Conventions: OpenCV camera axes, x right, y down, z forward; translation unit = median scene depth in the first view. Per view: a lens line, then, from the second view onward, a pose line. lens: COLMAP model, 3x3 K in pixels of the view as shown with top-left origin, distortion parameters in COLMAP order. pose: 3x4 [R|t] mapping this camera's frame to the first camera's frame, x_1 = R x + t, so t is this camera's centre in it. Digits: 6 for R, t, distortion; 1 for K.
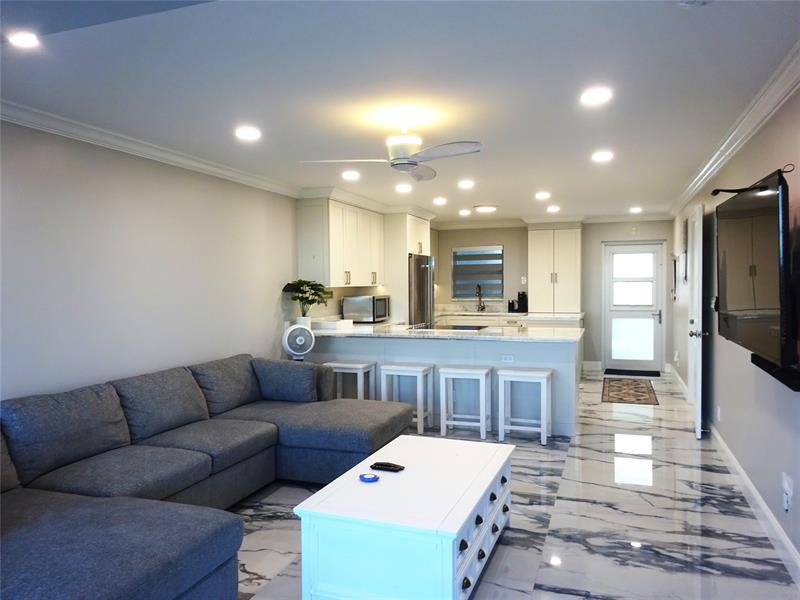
lens RADIAL K [[582.5, 0, 400.0], [0, 582.5, 300.0], [0, 0, 1]] dist [-0.048592, -0.000088]
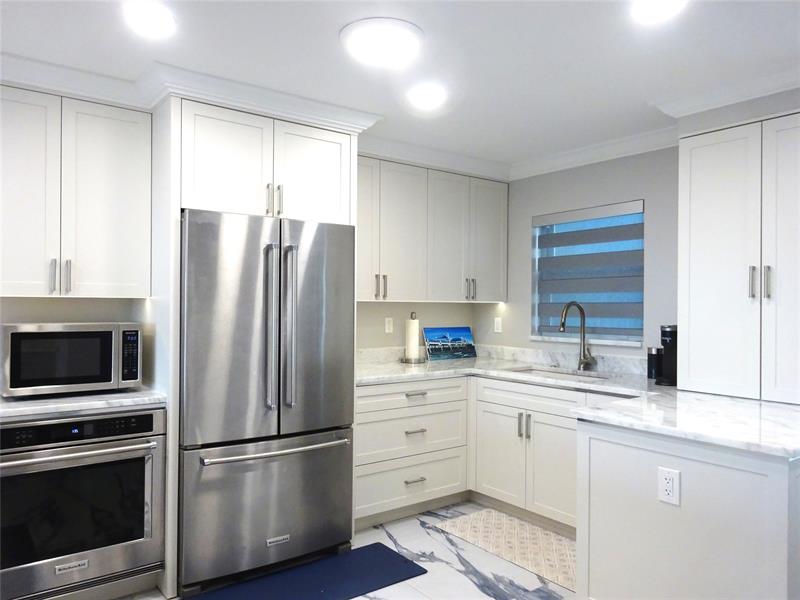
lens RADIAL K [[582.5, 0, 400.0], [0, 582.5, 300.0], [0, 0, 1]] dist [-0.048592, -0.000088]
pose [[0.834428, 0.014109, -0.550936, 0.250606], [-0.033786, 0.999102, -0.025585, -0.014311], [0.550080, 0.039962, 0.834155, 0.603538]]
